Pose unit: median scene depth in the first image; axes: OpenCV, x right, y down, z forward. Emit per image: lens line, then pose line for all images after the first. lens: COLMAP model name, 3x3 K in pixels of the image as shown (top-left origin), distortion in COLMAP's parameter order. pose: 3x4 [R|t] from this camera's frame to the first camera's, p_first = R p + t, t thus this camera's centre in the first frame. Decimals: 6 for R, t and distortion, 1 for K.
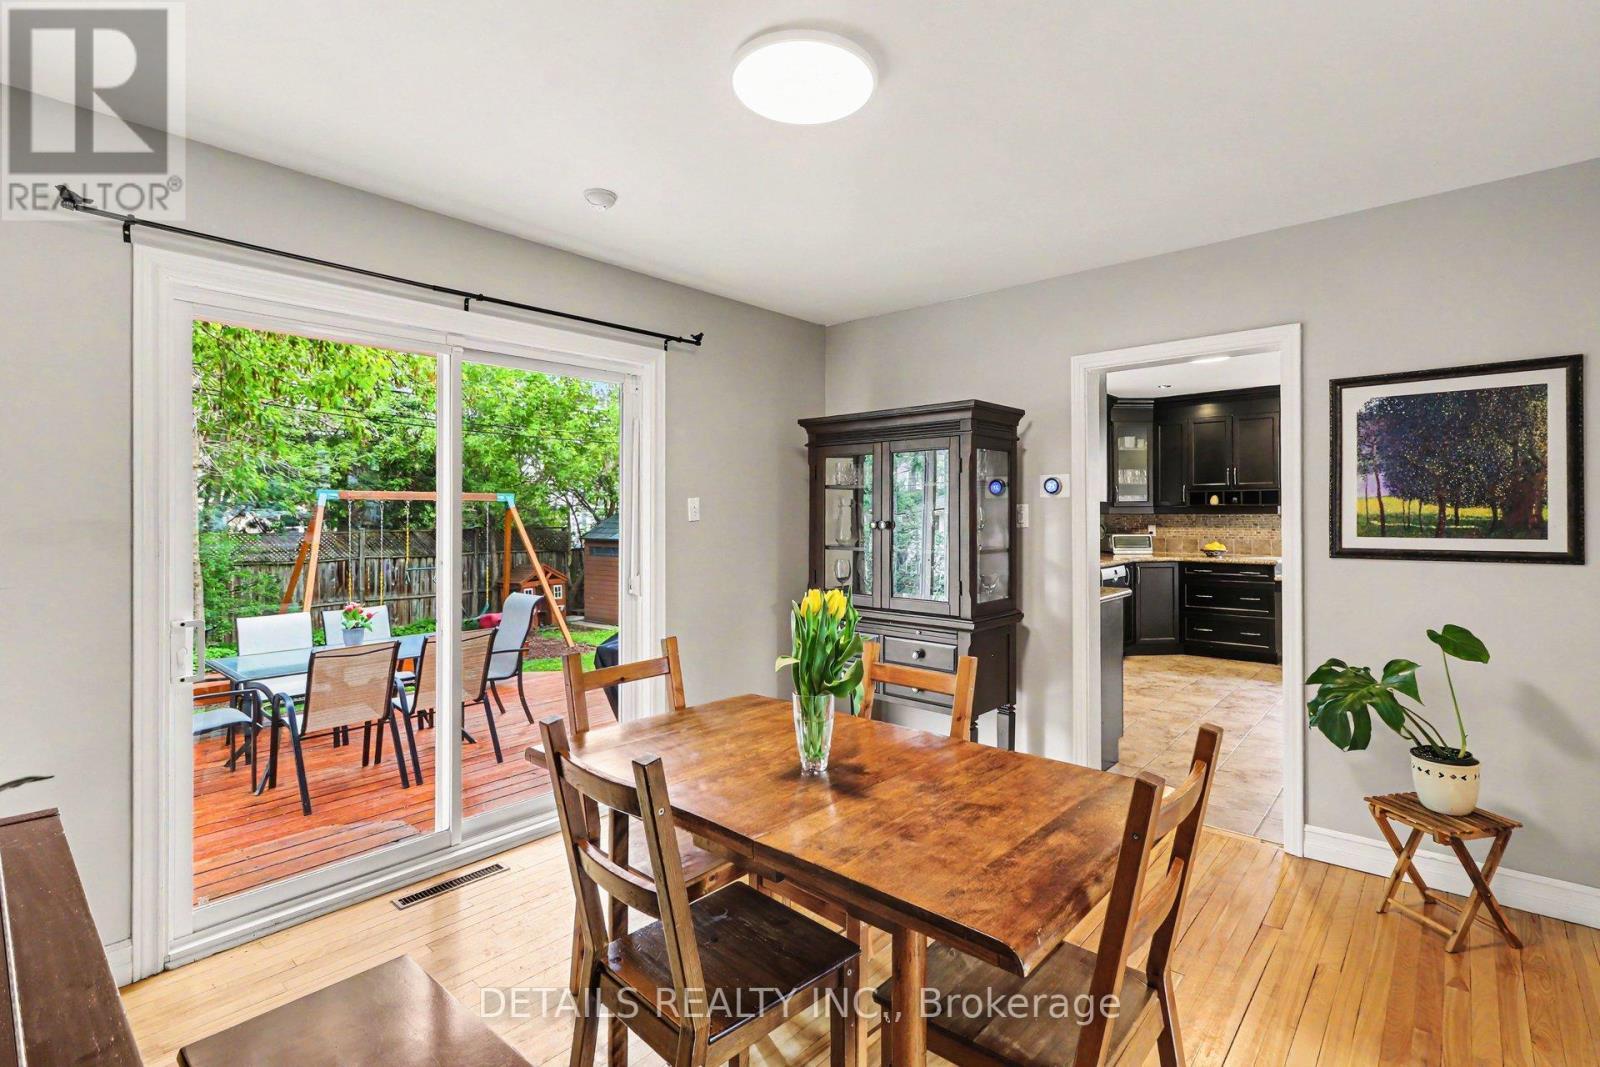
lens RADIAL K [[738.3, 0, 810.2], [0, 738.3, 501.5], [0, 0, 1]] dist [0.001221, 0.000061]
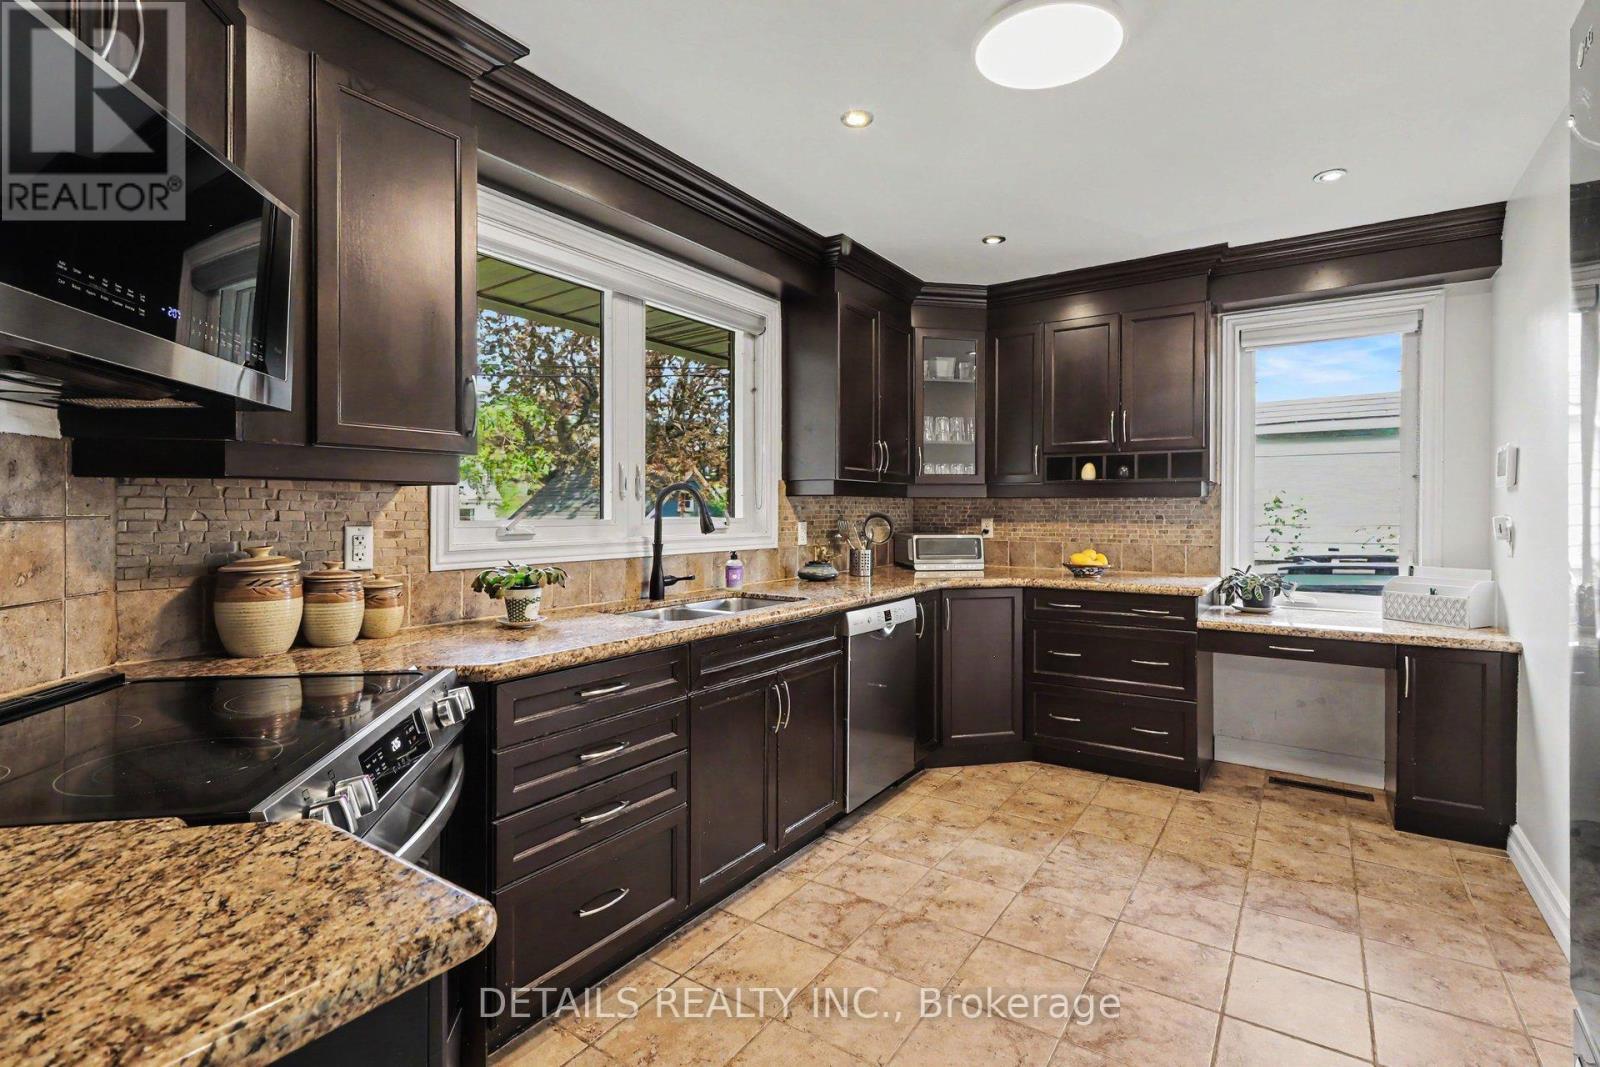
lens RADIAL K [[738.3, 0, 821.8], [0, 738.3, 506.8], [0, 0, 1]] dist [0.001221, 0.000061]
pose [[0.992162, 0.002459, 0.124935, 0.283200], [-0.004344, 0.999881, 0.014812, 0.016176], [-0.124883, -0.015238, 0.992054, 0.482644]]
